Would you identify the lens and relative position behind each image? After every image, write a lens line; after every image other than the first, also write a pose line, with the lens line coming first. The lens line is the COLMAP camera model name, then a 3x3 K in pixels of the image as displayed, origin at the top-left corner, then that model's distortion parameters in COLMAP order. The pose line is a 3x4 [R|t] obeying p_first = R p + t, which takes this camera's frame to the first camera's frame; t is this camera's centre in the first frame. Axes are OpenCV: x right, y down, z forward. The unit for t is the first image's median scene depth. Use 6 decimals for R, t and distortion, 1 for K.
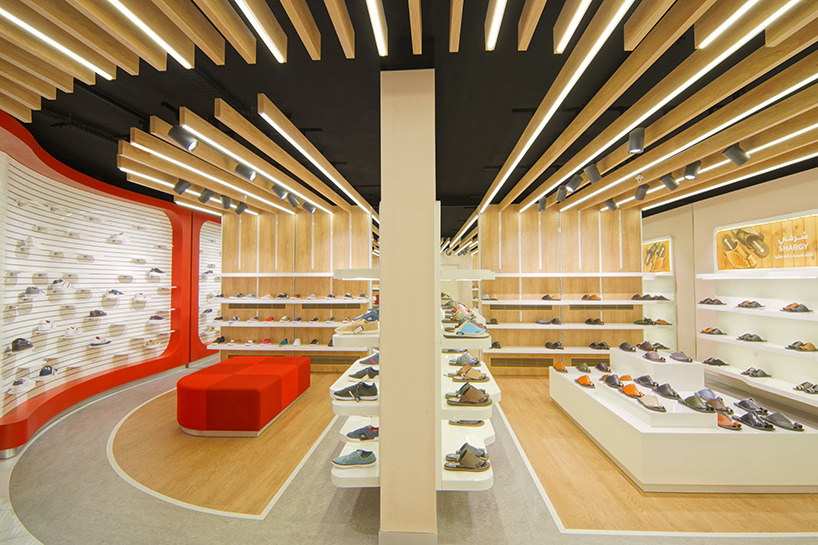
lens RADIAL K [[380.1, 0, 413.7], [0, 380.1, 267.4], [0, 0, 1]] dist [0.001414, -0.007265]
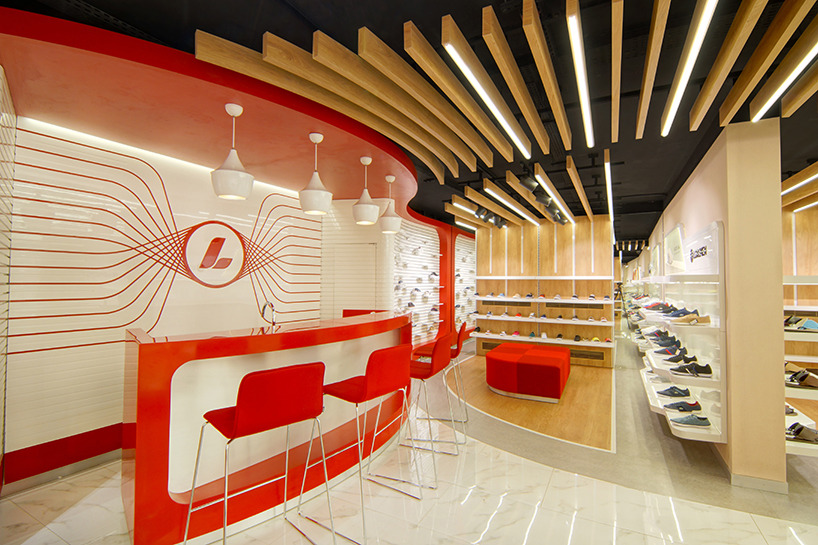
lens RADIAL K [[380.1, 0, 413.7], [0, 380.1, 267.4], [0, 0, 1]] dist [0.001414, -0.007265]
pose [[0.913225, -0.006323, -0.407407, -0.192075], [0.004391, 0.999974, -0.005677, -0.007336], [0.407433, 0.003396, 0.913229, -0.225501]]
